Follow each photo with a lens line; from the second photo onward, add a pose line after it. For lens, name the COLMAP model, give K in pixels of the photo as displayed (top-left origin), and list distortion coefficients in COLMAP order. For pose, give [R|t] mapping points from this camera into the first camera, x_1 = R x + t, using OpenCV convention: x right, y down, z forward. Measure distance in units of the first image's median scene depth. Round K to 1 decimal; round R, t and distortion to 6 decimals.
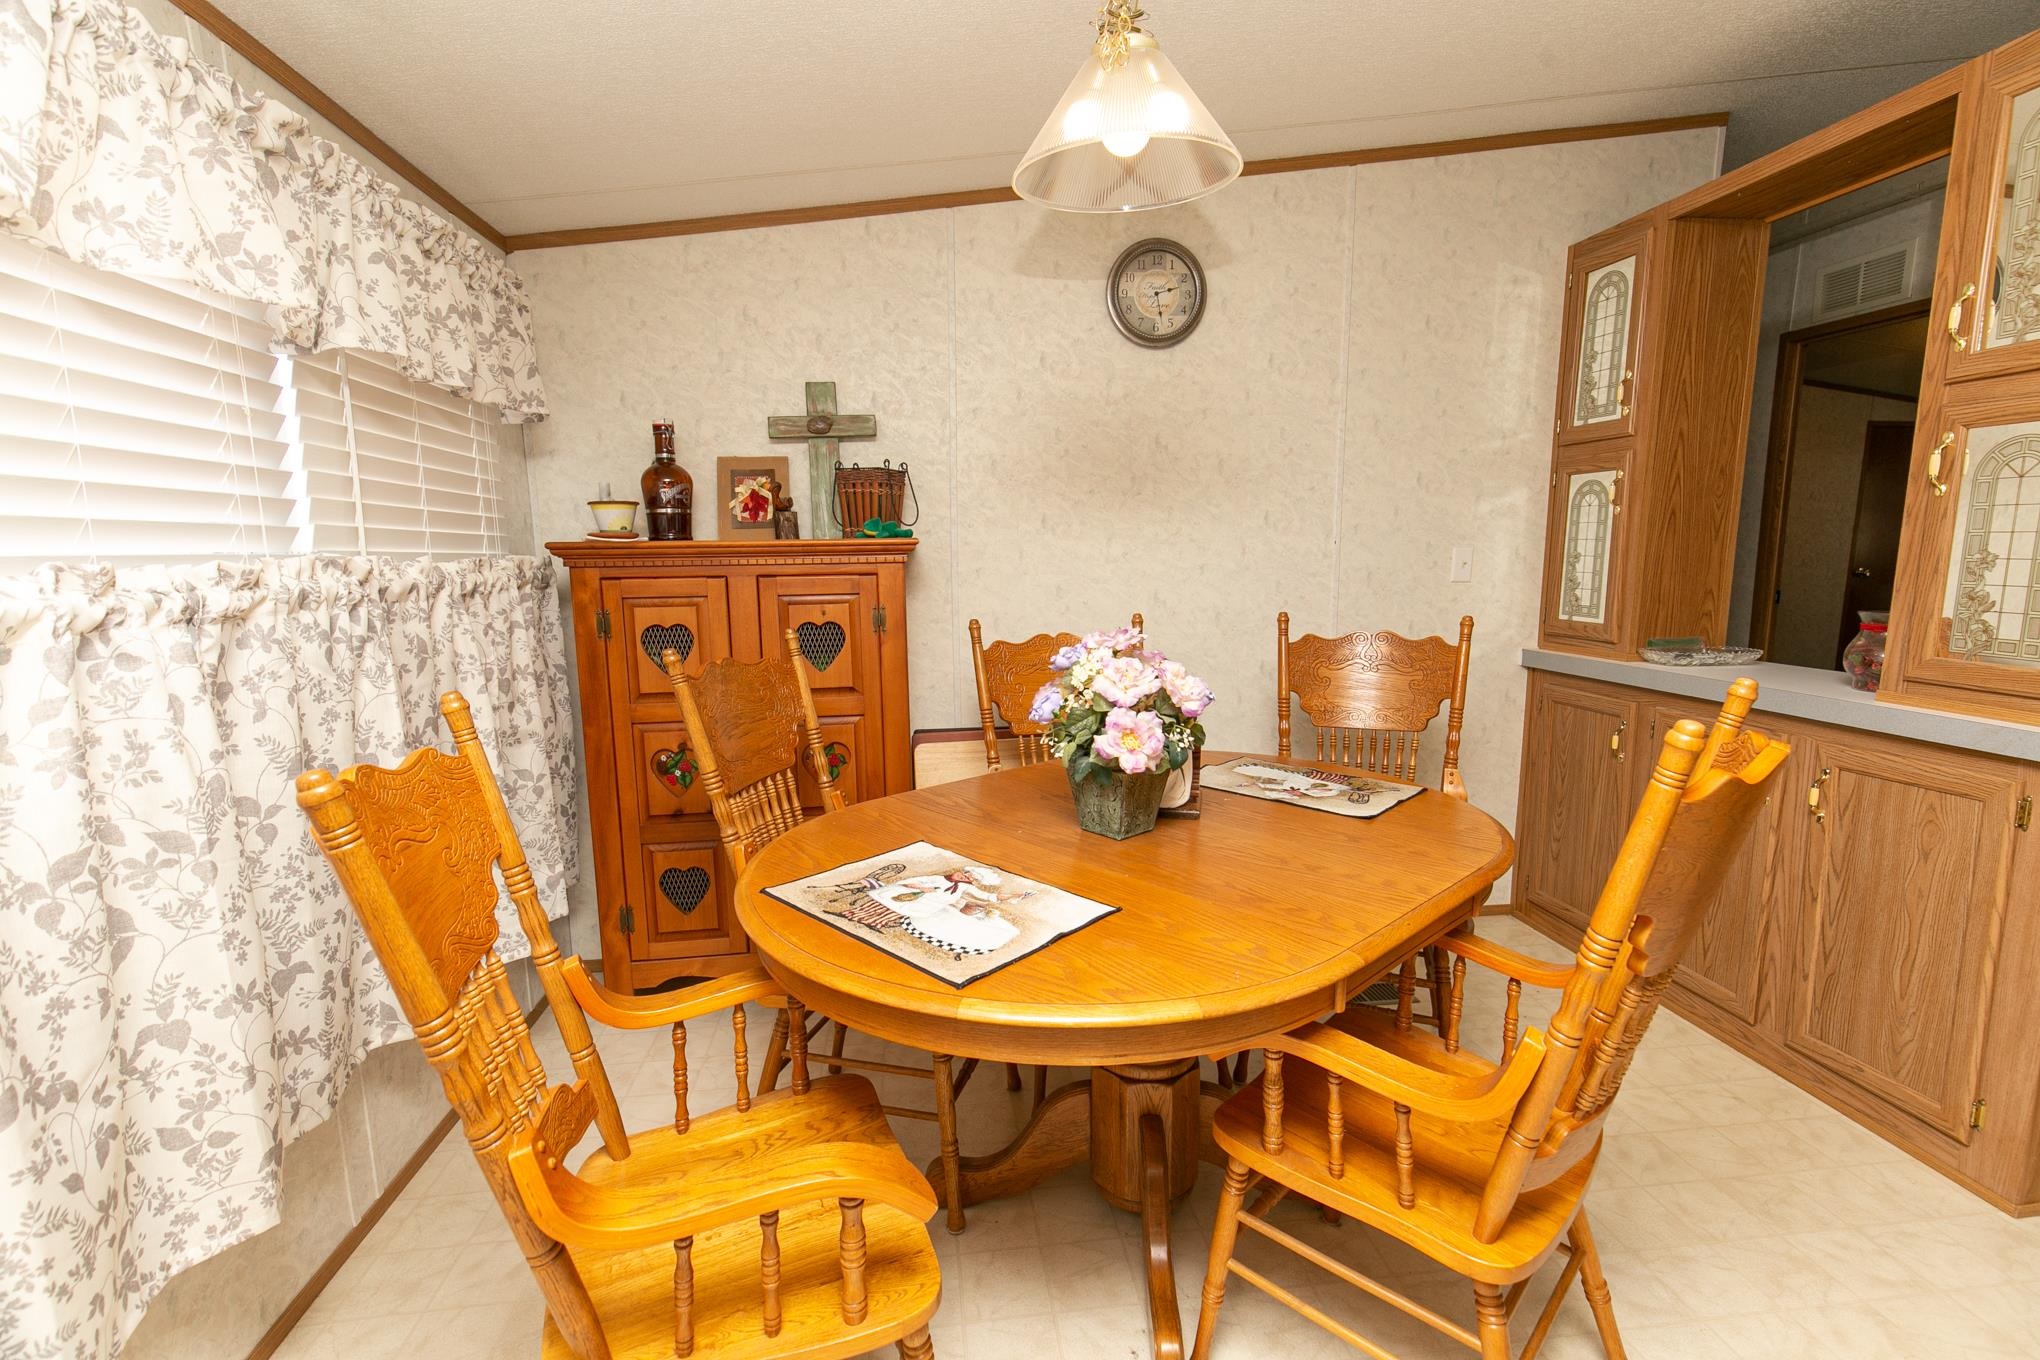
lens RADIAL K [[907.3, 0, 1008.4], [0, 907.3, 687.1], [0, 0, 1]] dist [0.003785, 0.000194]
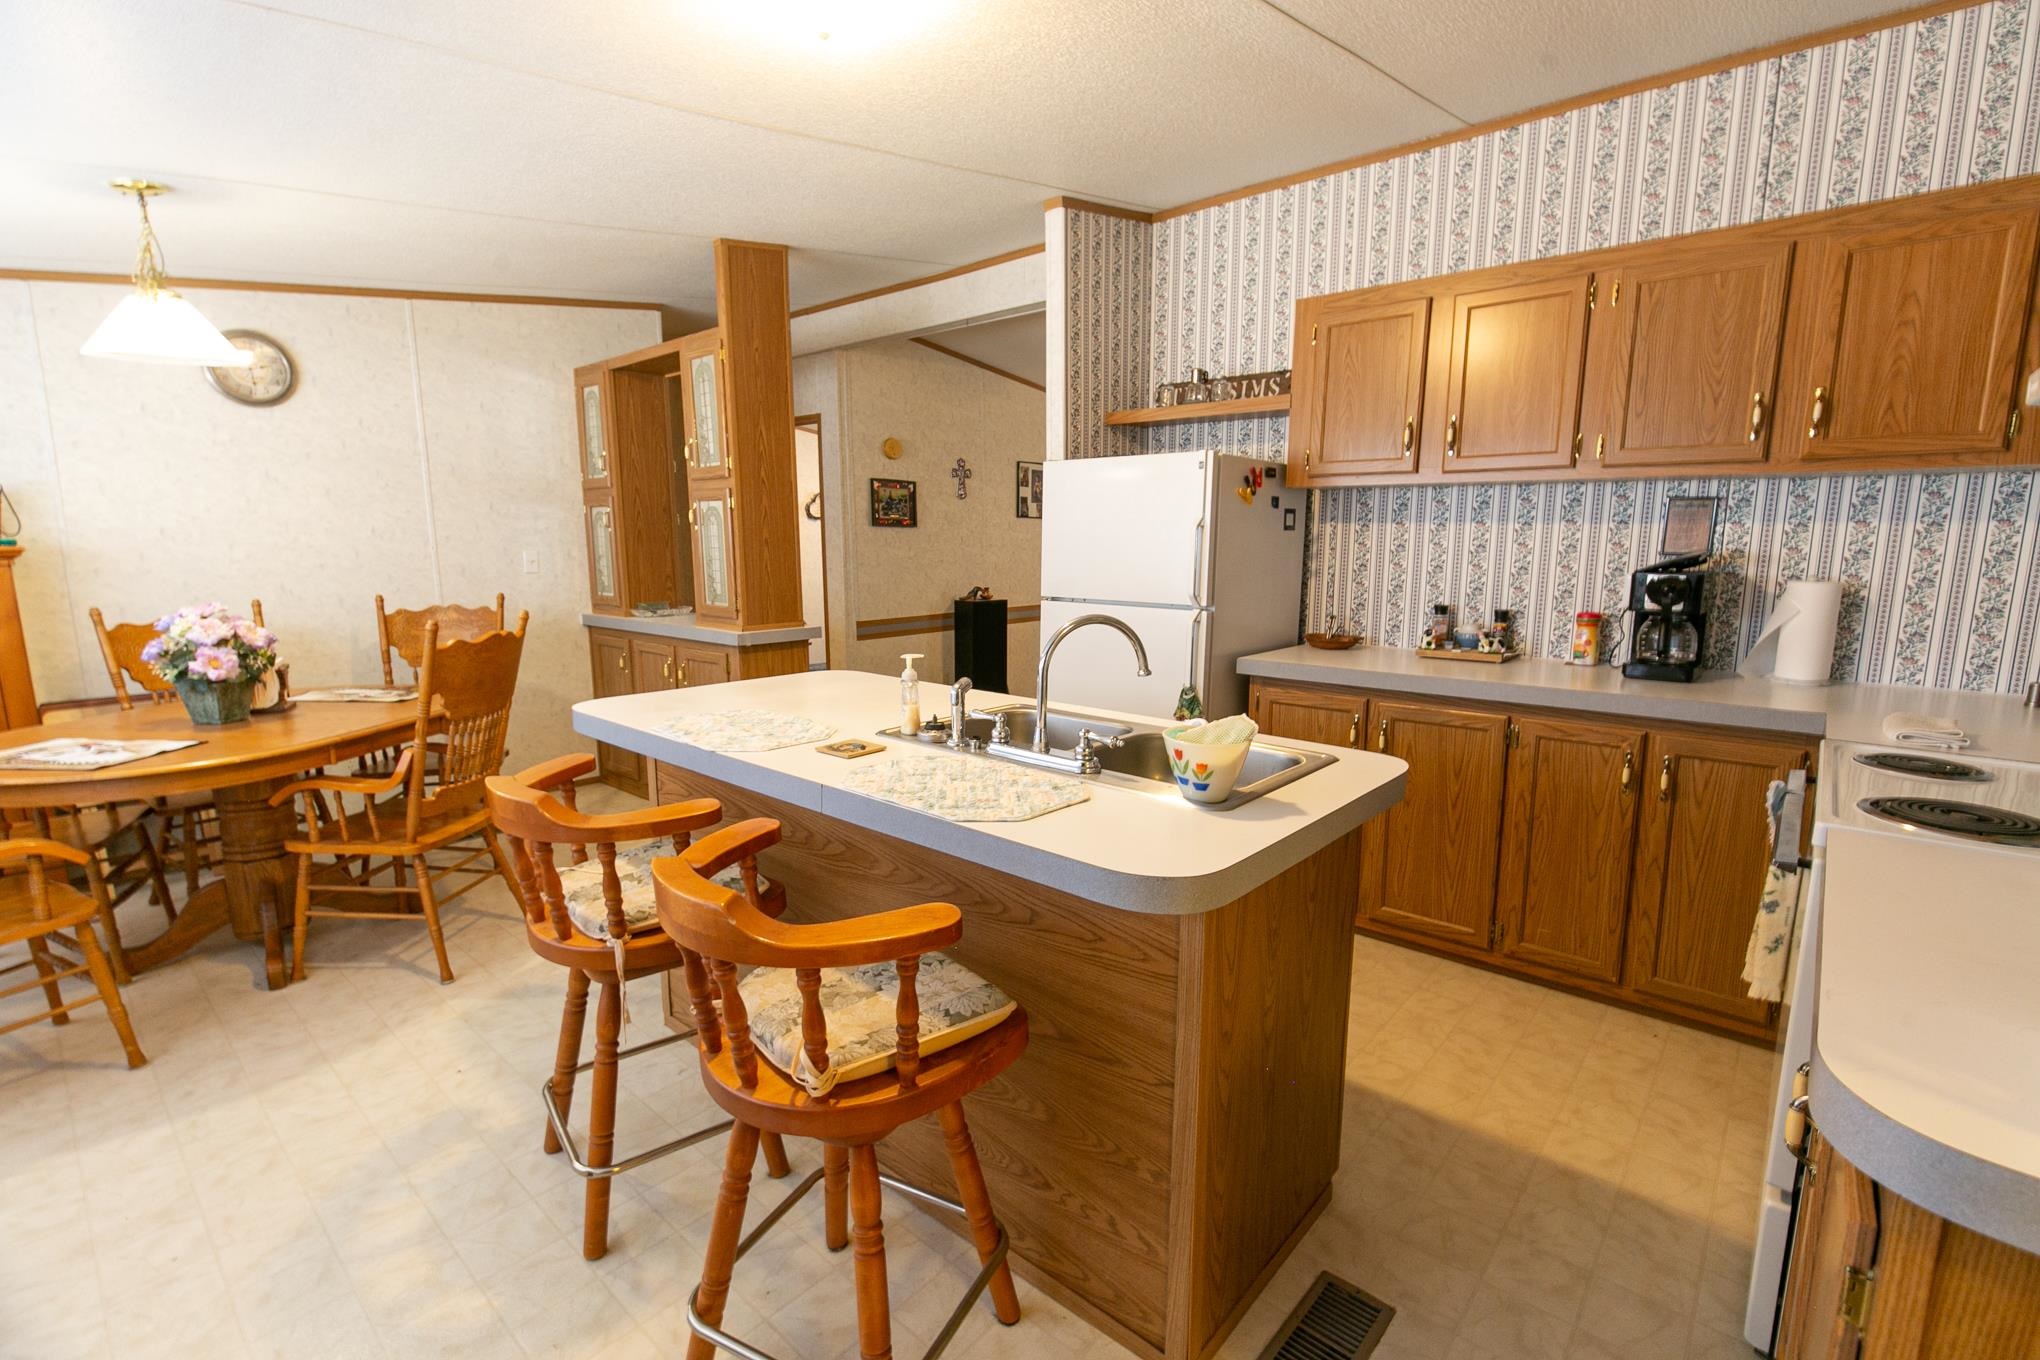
lens RADIAL K [[907.3, 0, 1008.4], [0, 907.3, 687.1], [0, 0, 1]] dist [0.003785, 0.000194]
pose [[0.746762, -0.099964, 0.657537, 0.071252], [0.095113, 0.994530, 0.043177, 0.106893], [-0.658256, 0.030297, 0.752184, -0.850510]]
